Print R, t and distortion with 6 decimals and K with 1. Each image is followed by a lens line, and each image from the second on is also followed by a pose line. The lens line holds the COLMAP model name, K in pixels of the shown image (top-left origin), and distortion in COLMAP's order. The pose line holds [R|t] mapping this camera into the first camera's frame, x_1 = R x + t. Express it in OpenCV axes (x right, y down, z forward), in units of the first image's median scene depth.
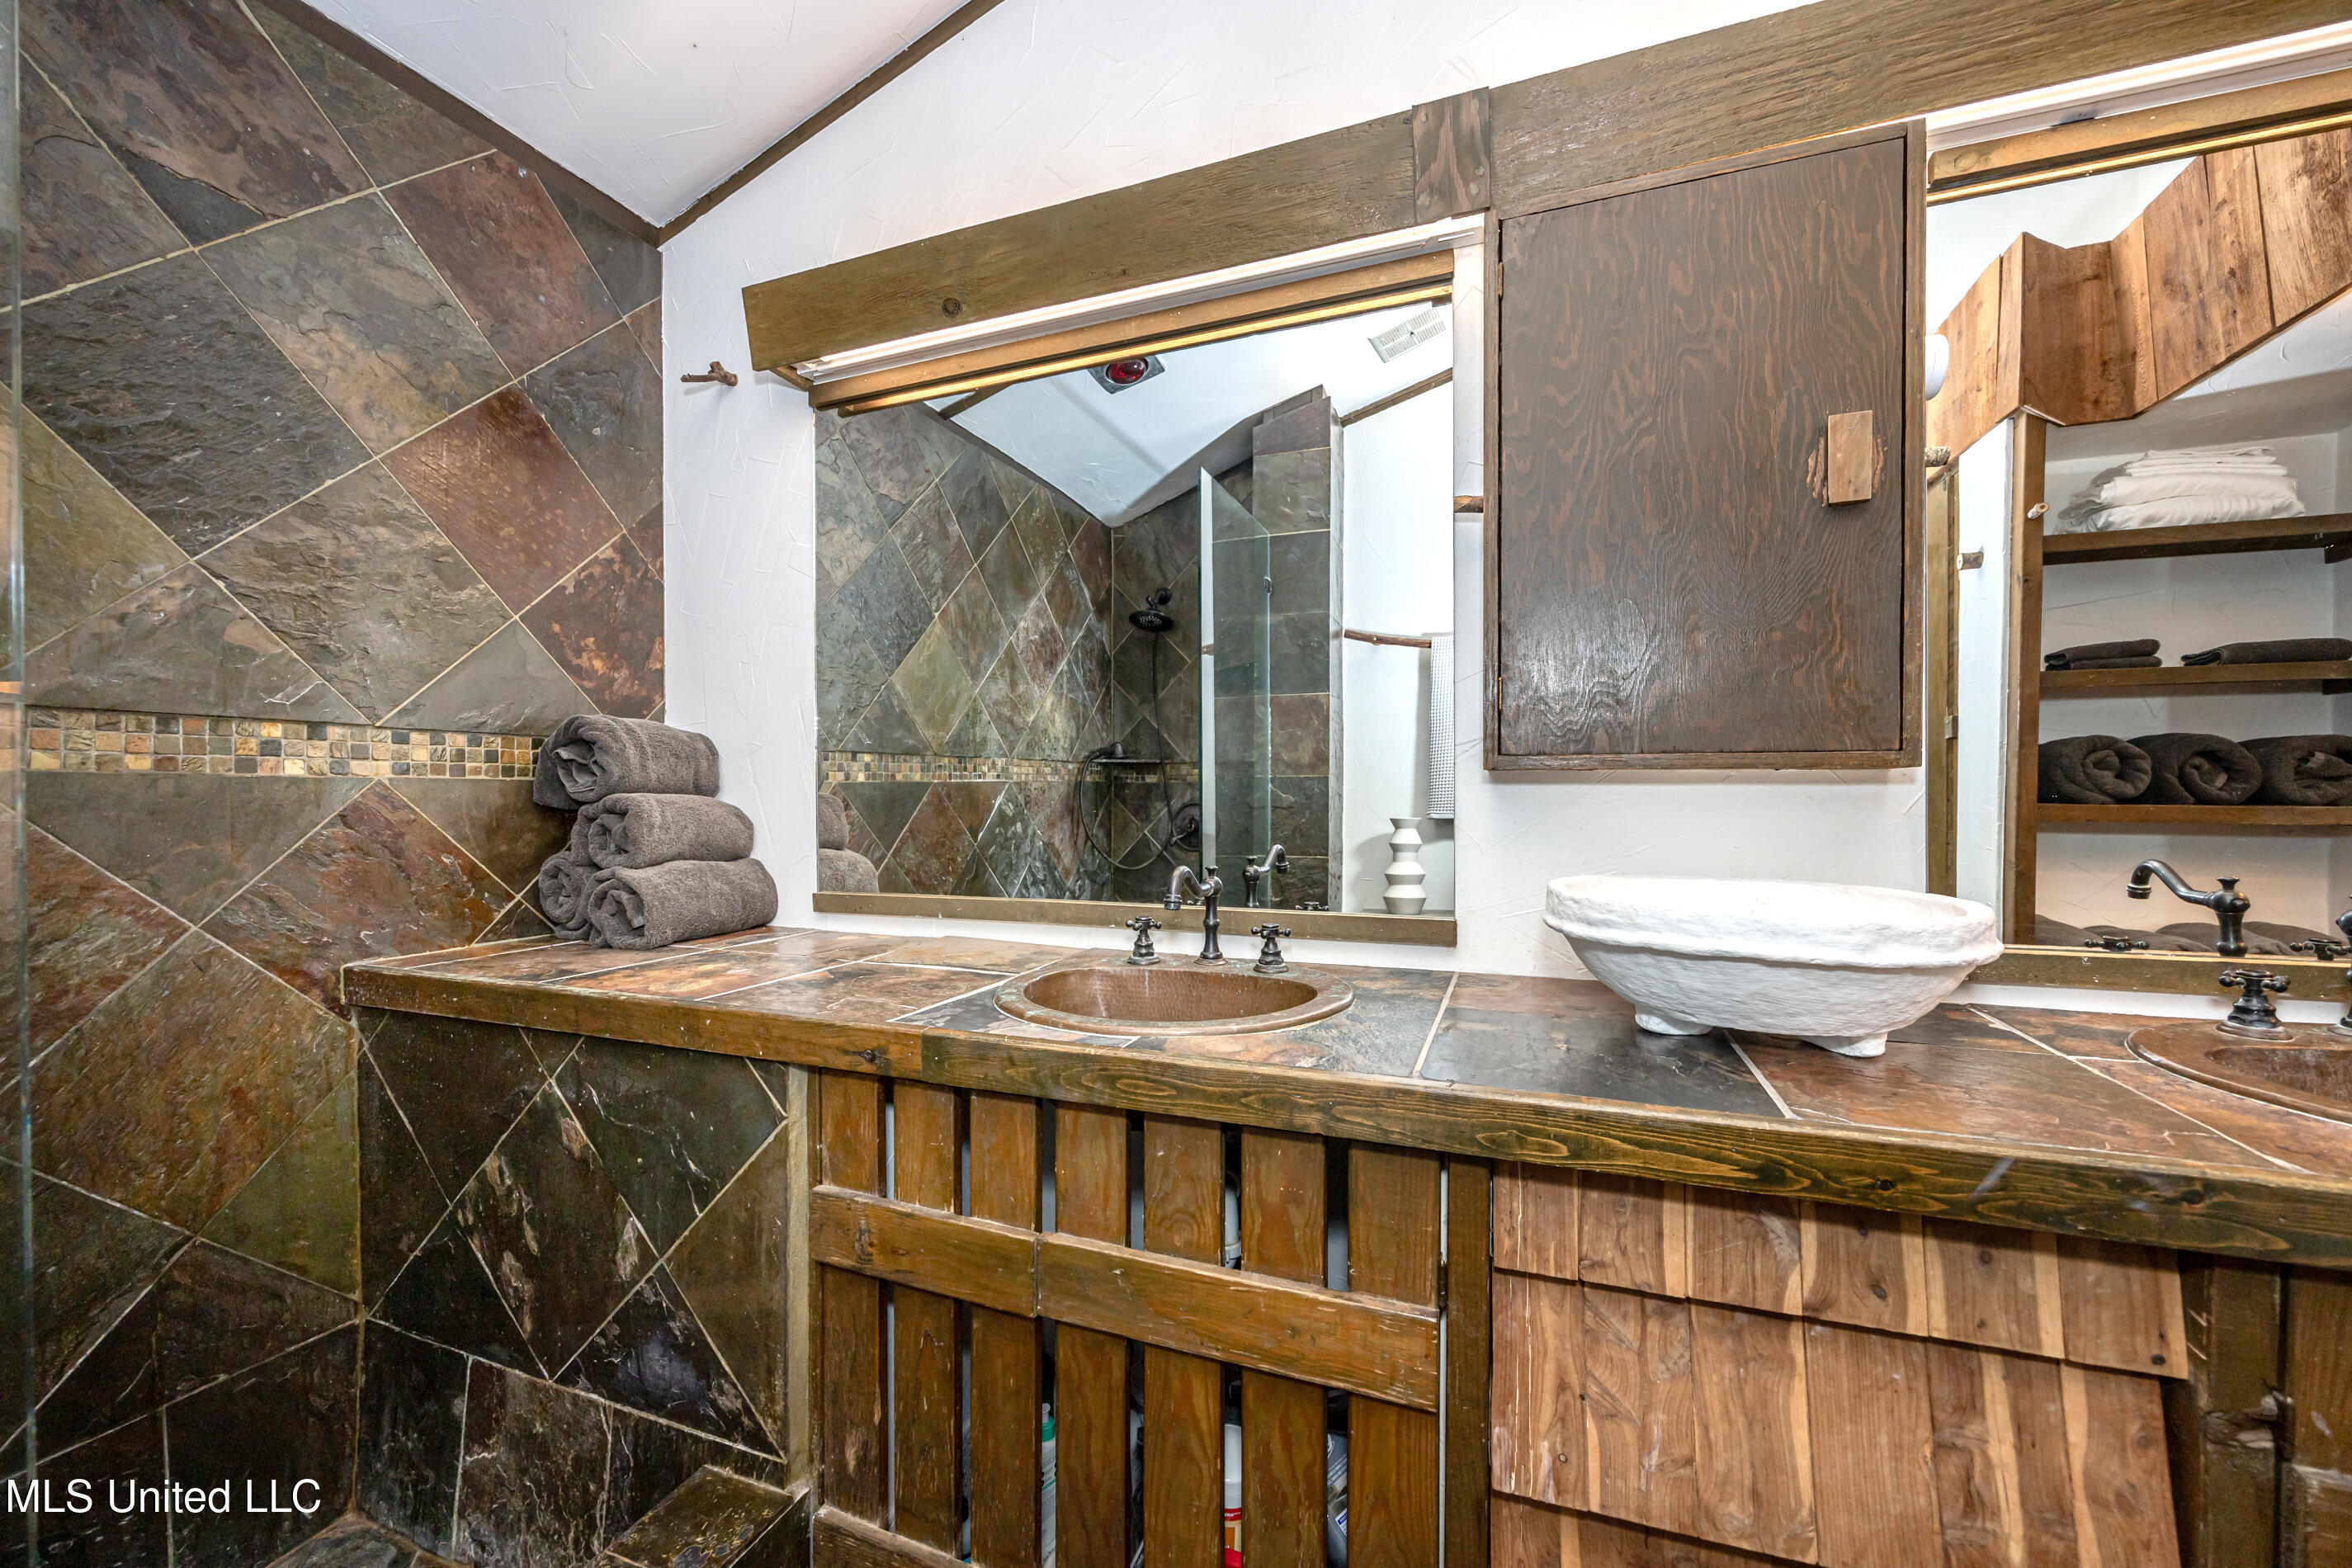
lens RADIAL K [[957.6, 0, 1186.5], [0, 957.6, 794.9], [0, 0, 1]] dist [0.000723, 0.000181]
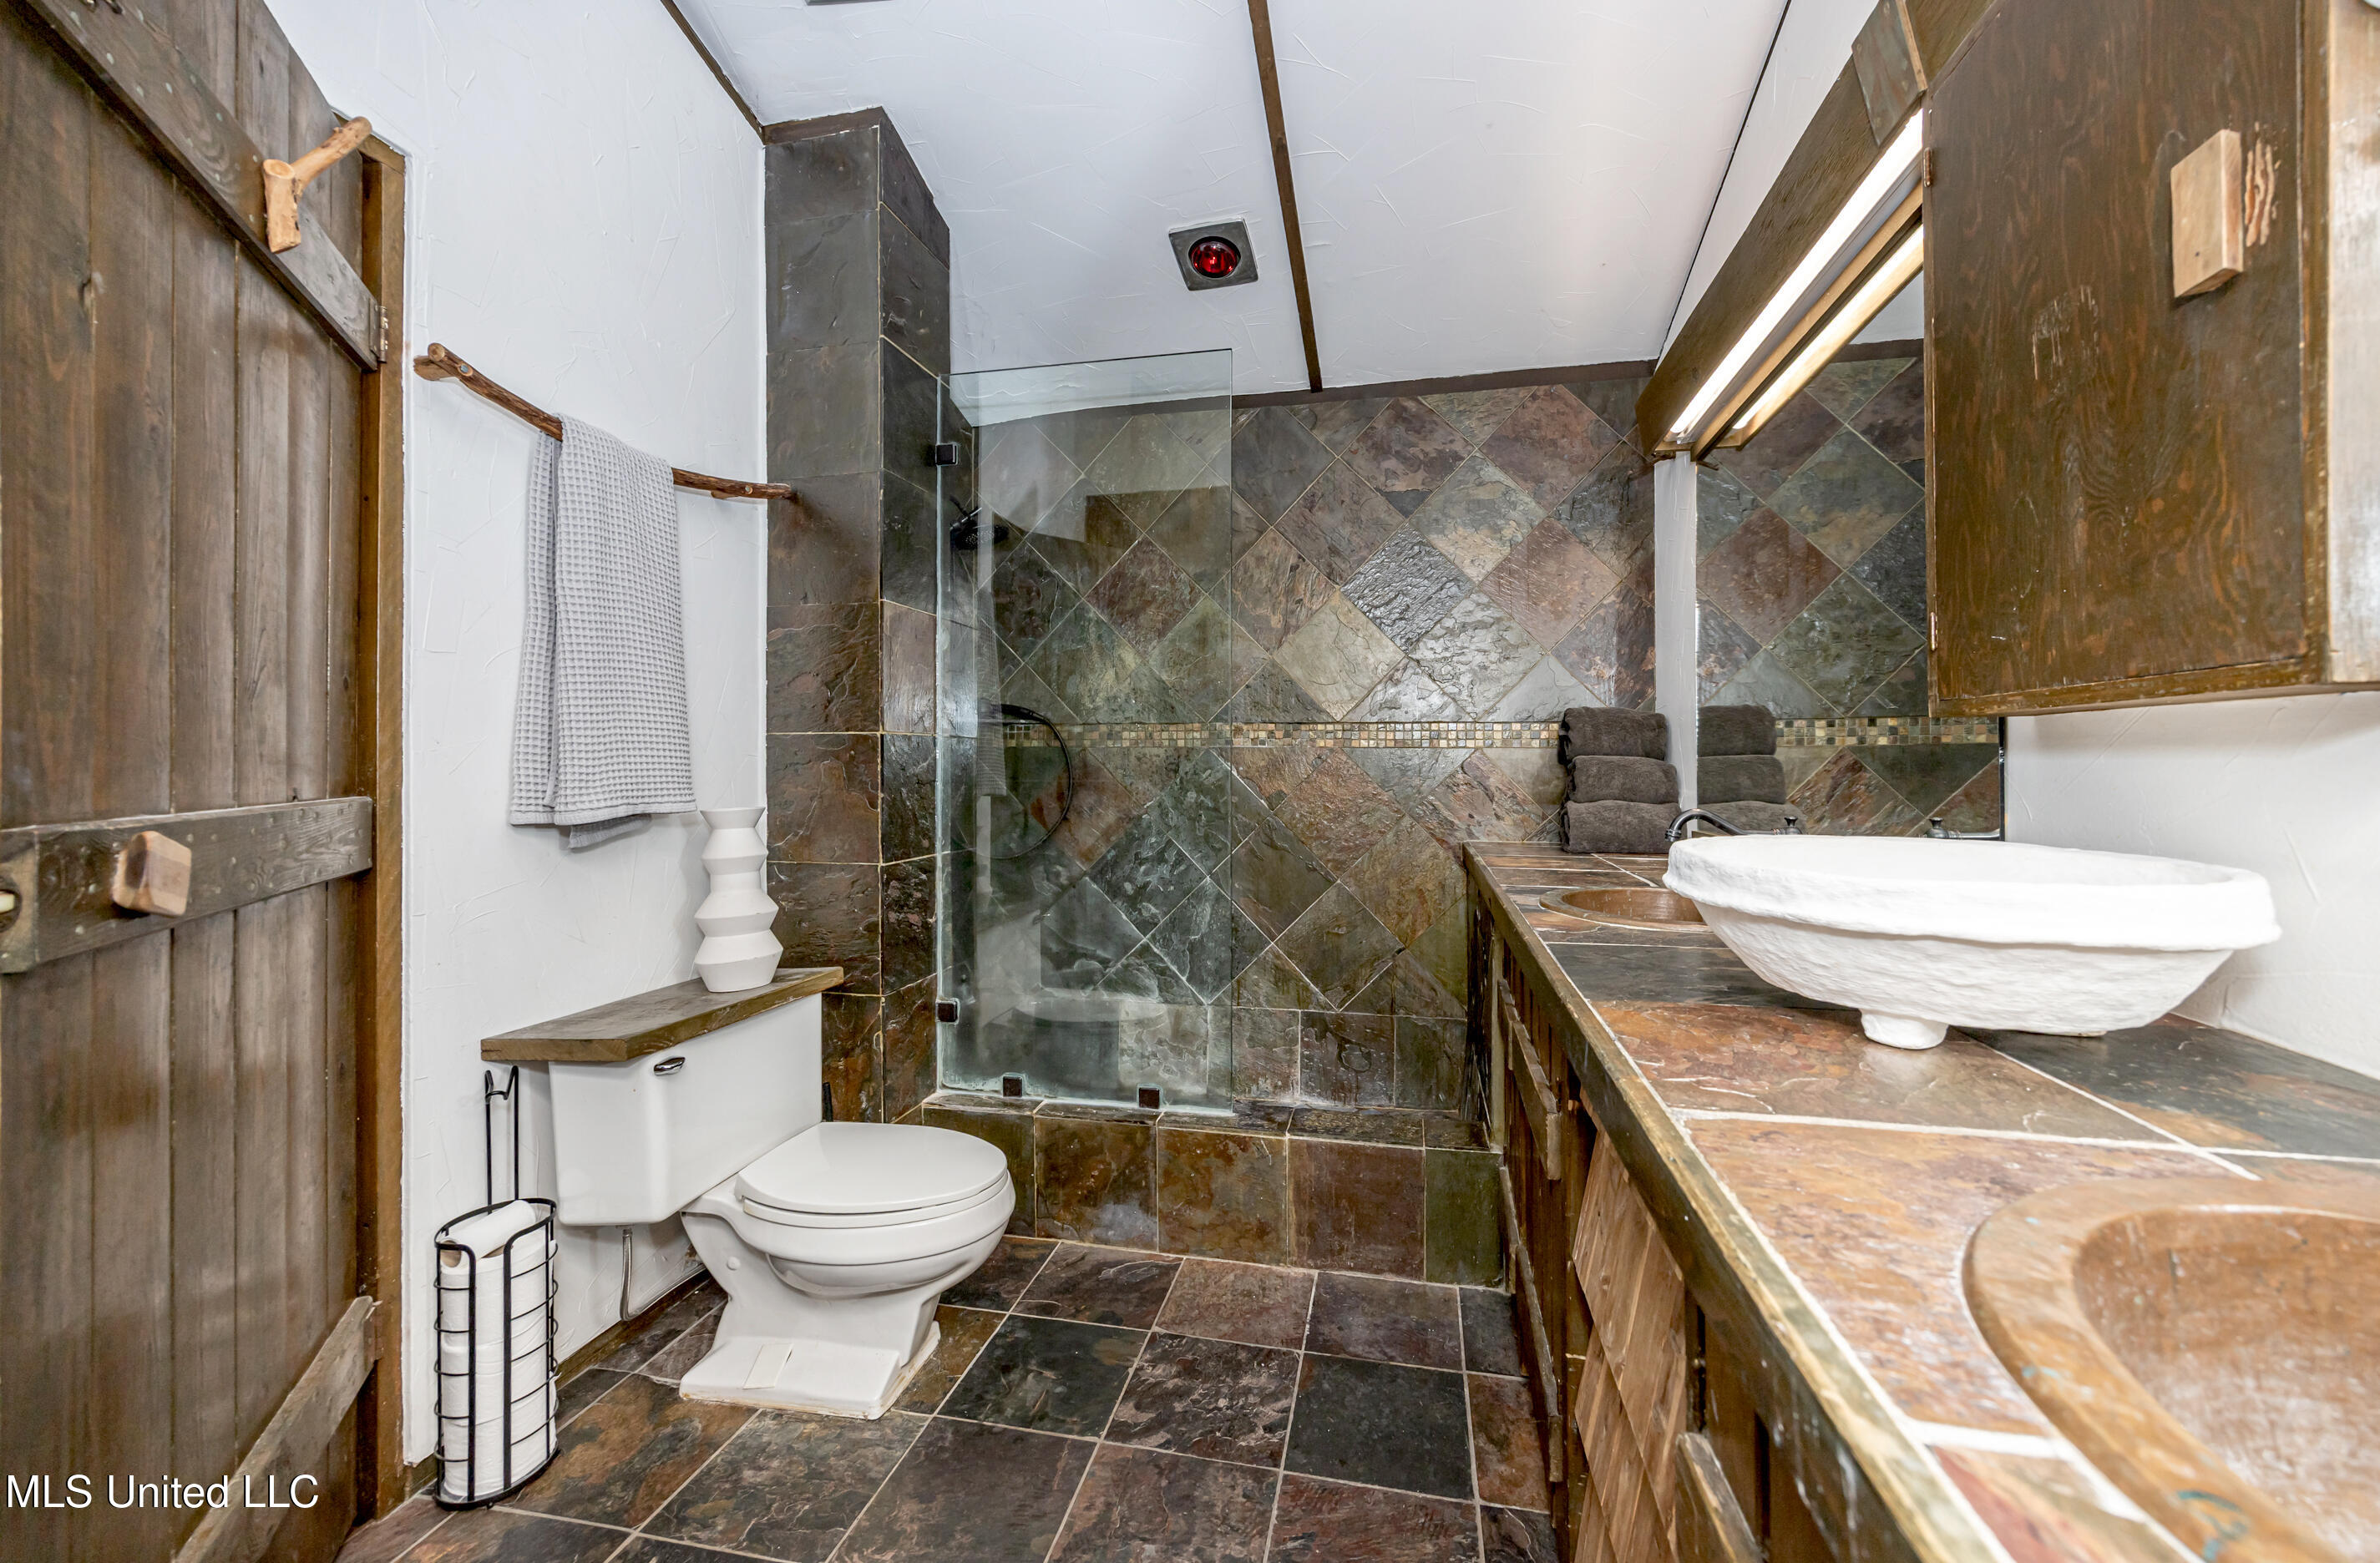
lens RADIAL K [[968.9, 0, 1195.6], [0, 968.9, 768.5], [0, 0, 1]] dist [0.000723, 0.000181]
pose [[0.114238, 0.000876, -0.993453, 1.127033], [-0.000675, 0.999999, 0.000804, 0.021088], [0.993453, 0.000579, 0.114239, 0.216689]]
